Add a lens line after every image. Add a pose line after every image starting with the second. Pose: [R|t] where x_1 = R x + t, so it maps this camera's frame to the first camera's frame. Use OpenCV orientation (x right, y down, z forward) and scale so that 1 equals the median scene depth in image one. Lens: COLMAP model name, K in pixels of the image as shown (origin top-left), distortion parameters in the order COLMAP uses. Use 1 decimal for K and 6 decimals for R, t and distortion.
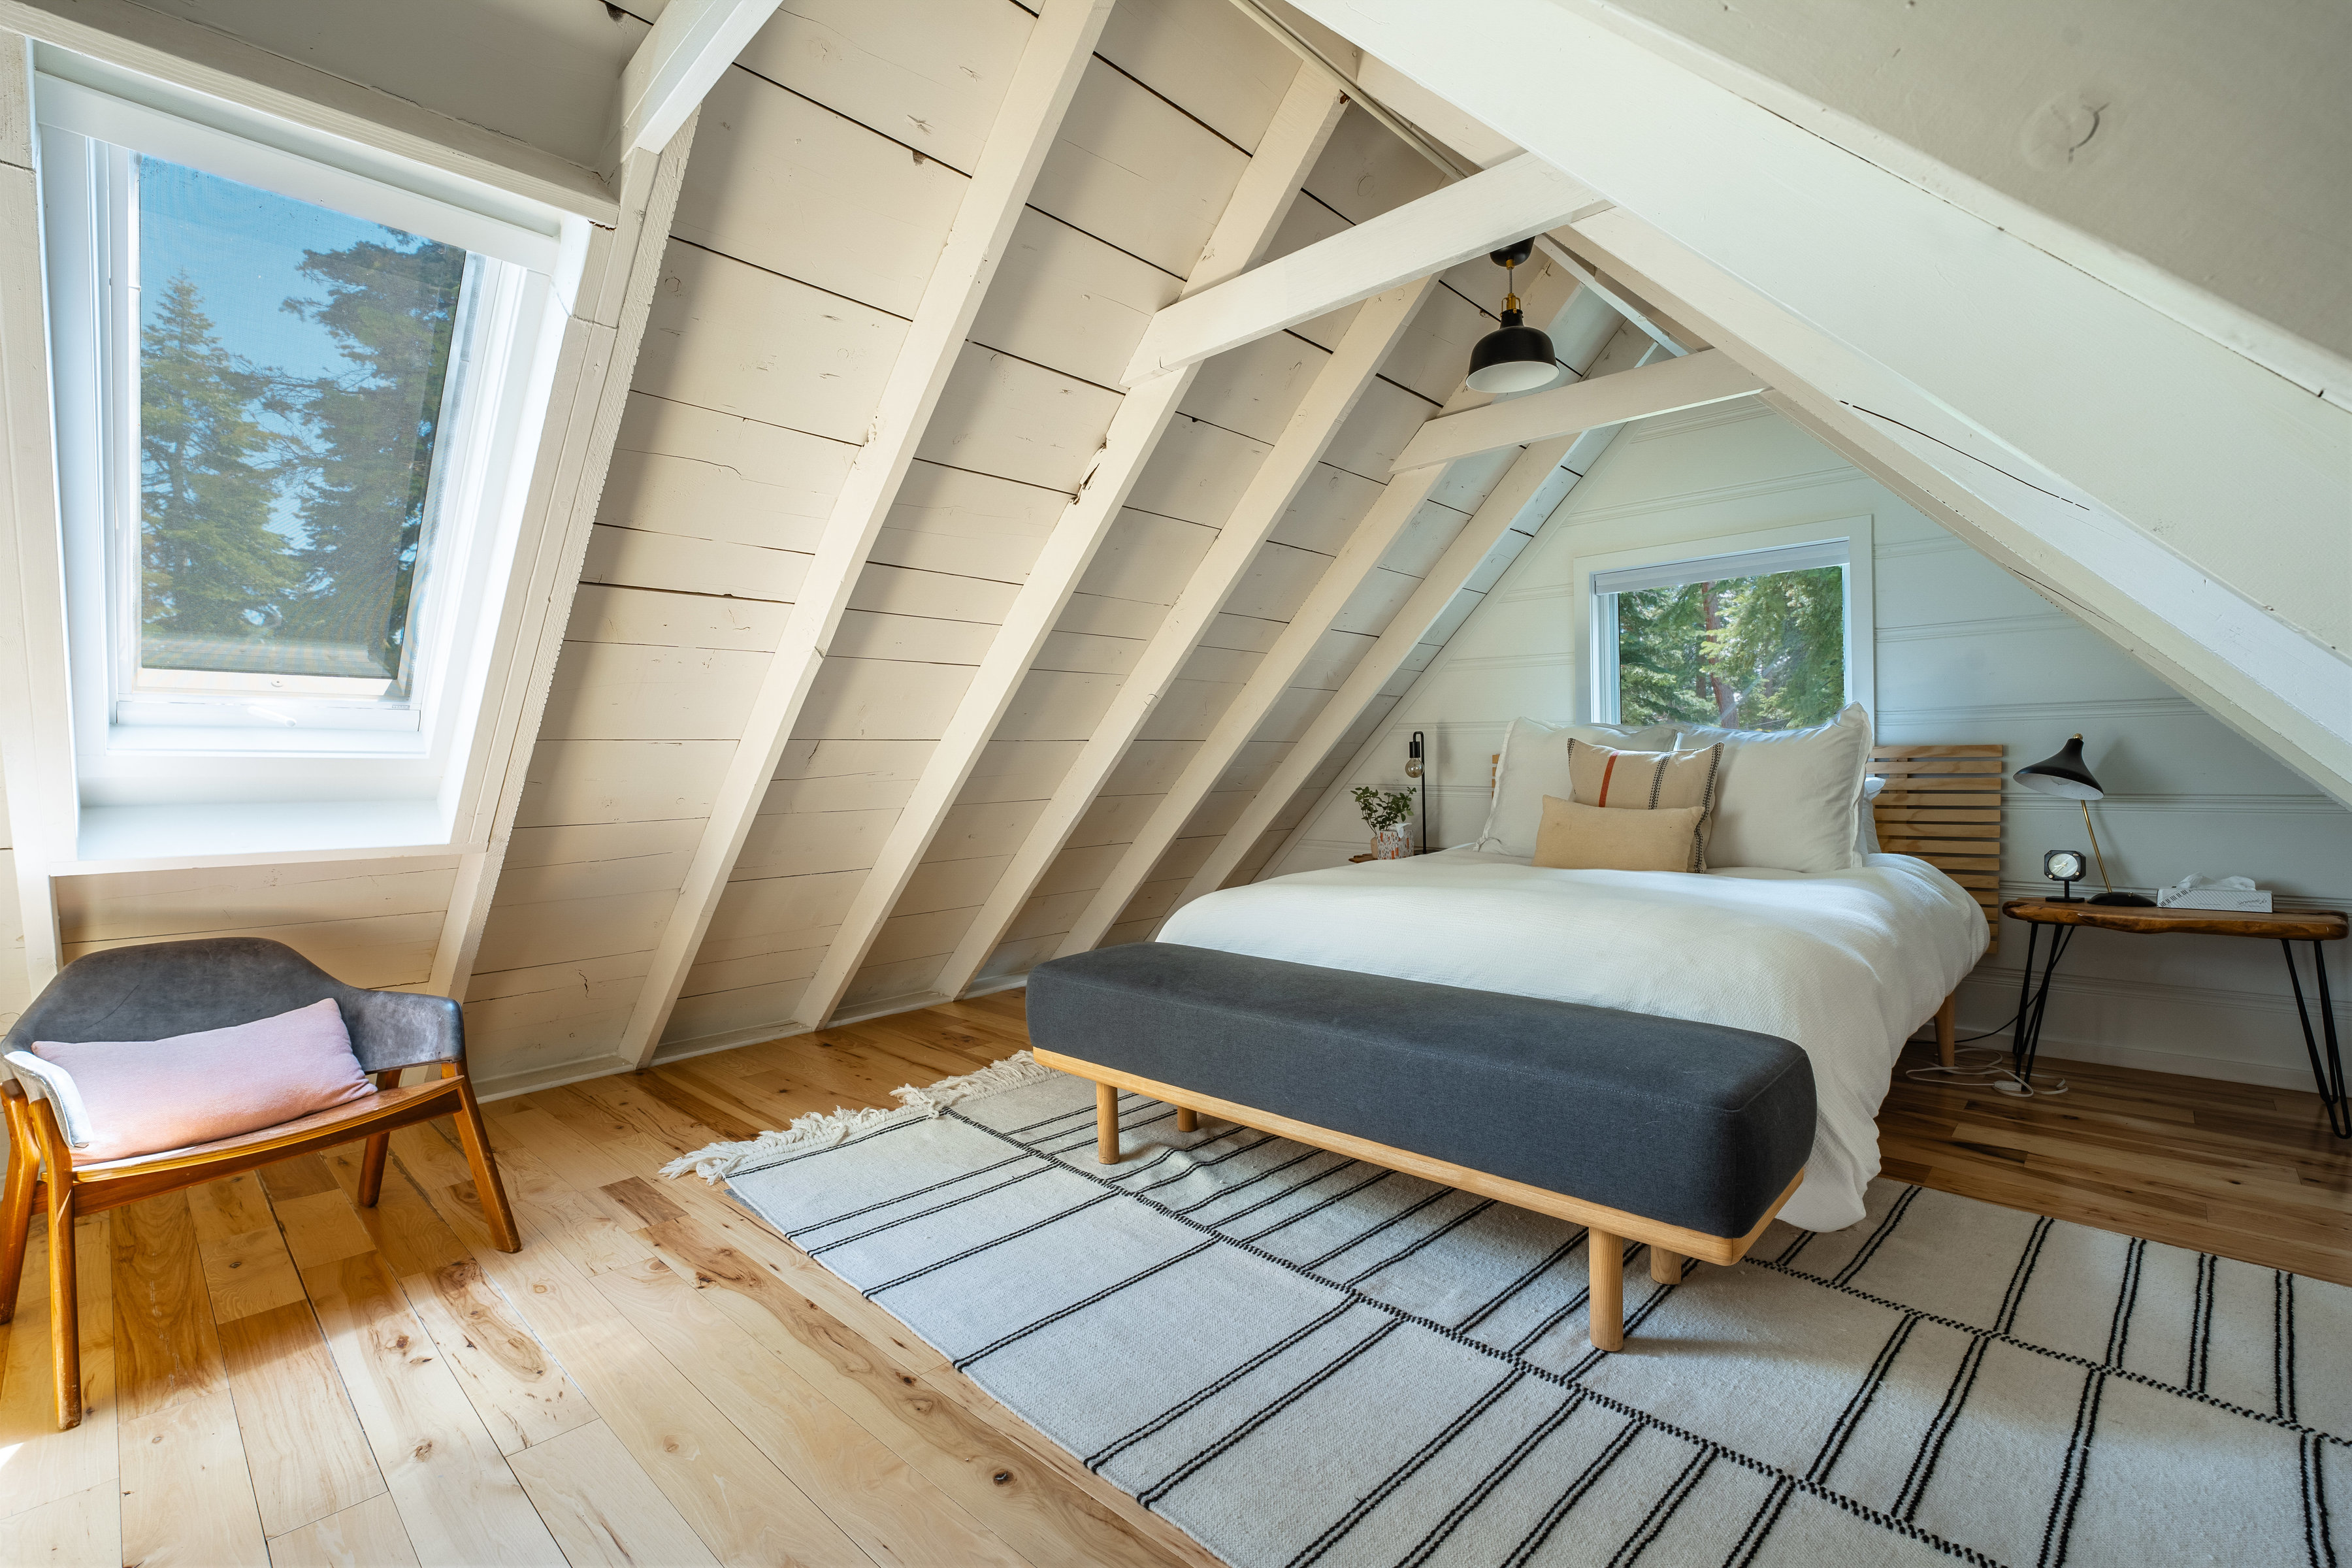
lens RADIAL K [[1063.0, 0, 1176.0], [0, 1063.0, 784.0], [0, 0, 1]] dist [-0.008660, -0.000264]
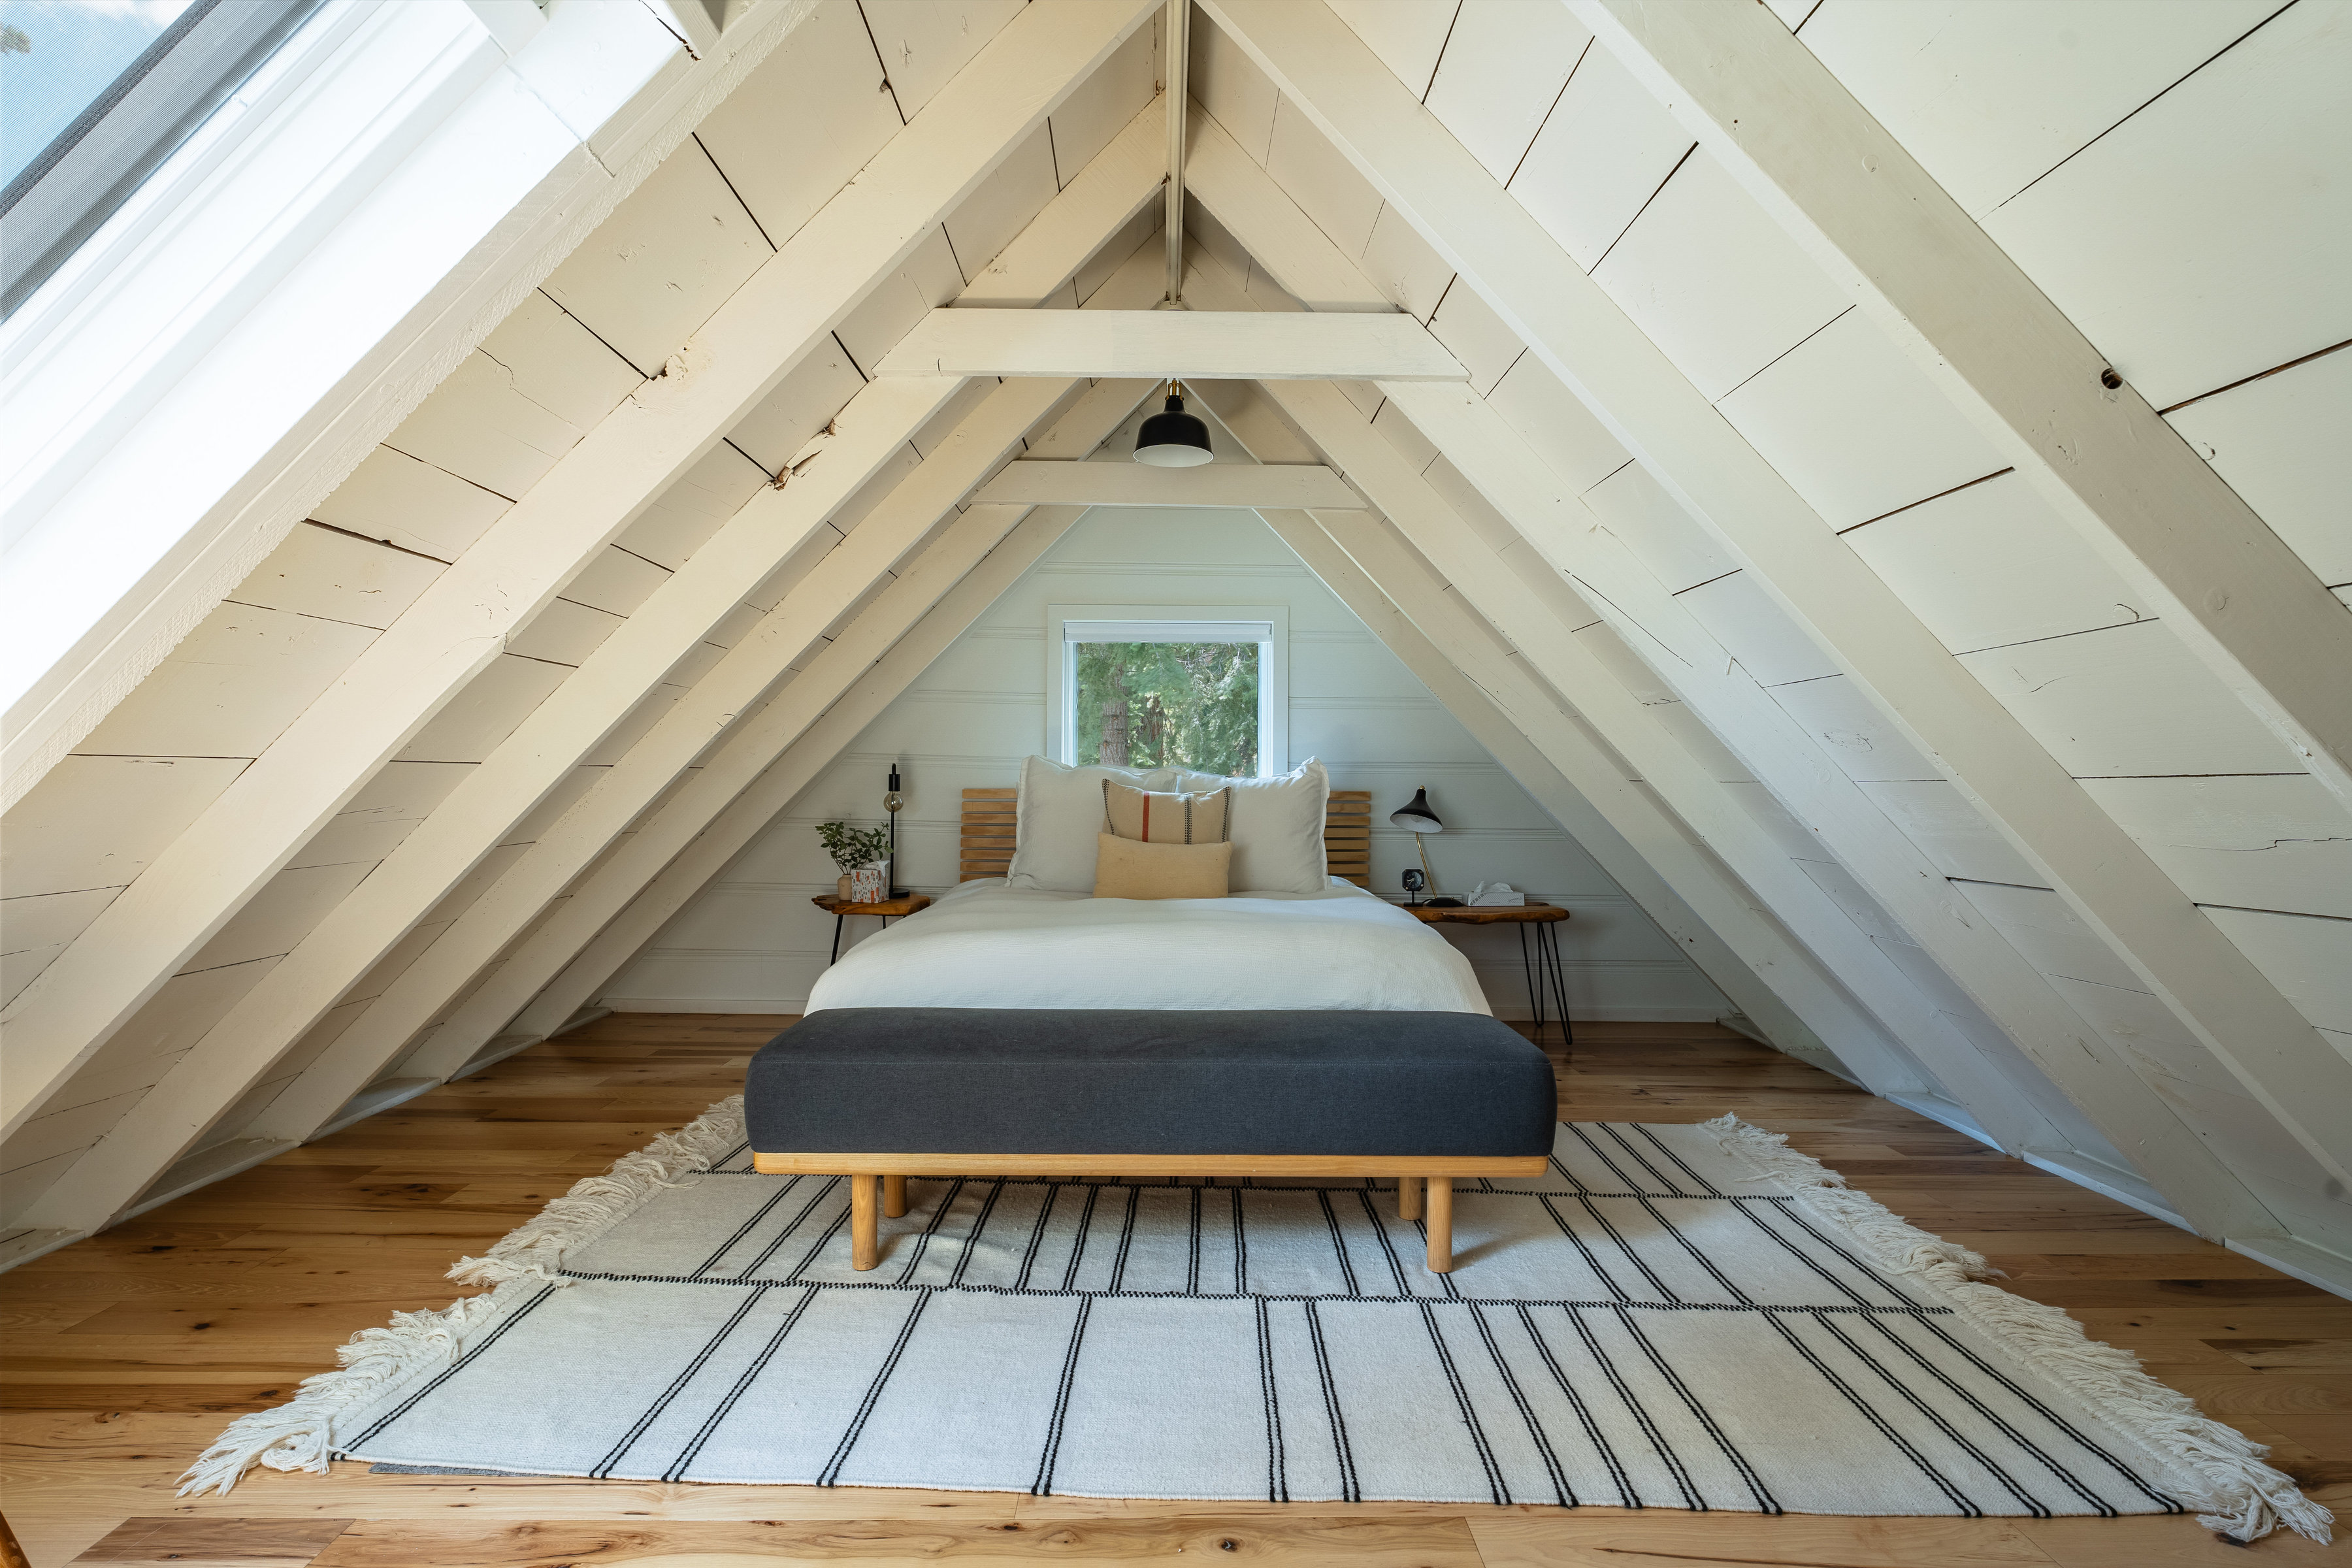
lens RADIAL K [[1165.1, 0, 1176.0], [0, 1165.1, 784.0], [0, 0, 1]] dist [-0.000847, -0.000096]
pose [[0.708937, 0.019698, 0.704996, -0.524522], [-0.005650, 0.999736, -0.022252, -0.014756], [-0.705249, 0.011792, 0.708862, 0.139847]]
